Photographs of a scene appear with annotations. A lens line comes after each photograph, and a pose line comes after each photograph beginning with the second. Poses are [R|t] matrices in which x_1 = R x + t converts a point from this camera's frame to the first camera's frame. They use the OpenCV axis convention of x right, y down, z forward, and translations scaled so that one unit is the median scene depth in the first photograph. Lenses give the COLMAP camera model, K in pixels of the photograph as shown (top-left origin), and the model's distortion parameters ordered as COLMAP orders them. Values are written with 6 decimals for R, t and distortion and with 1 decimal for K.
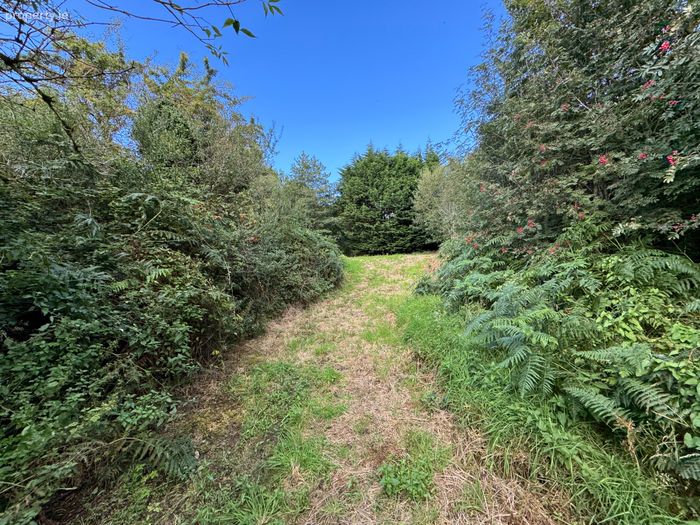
lens RADIAL K [[285.9, 0, 350.0], [0, 285.9, 262.5], [0, 0, 1]] dist [-0.001993, 0.000037]
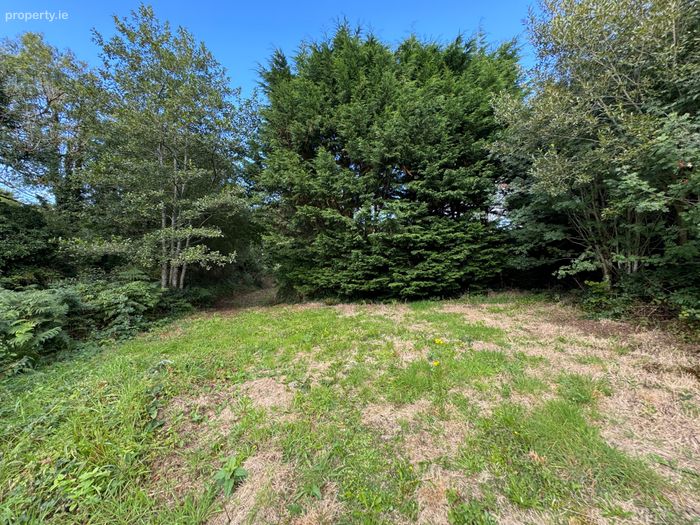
lens RADIAL K [[285.9, 0, 350.0], [0, 285.9, 262.5], [0, 0, 1]] dist [-0.001993, 0.000037]
pose [[0.994208, -0.002483, 0.107446, 0.044530], [0.008342, 0.998500, -0.054111, -0.058864], [-0.107150, 0.054694, 0.992737, 0.676814]]
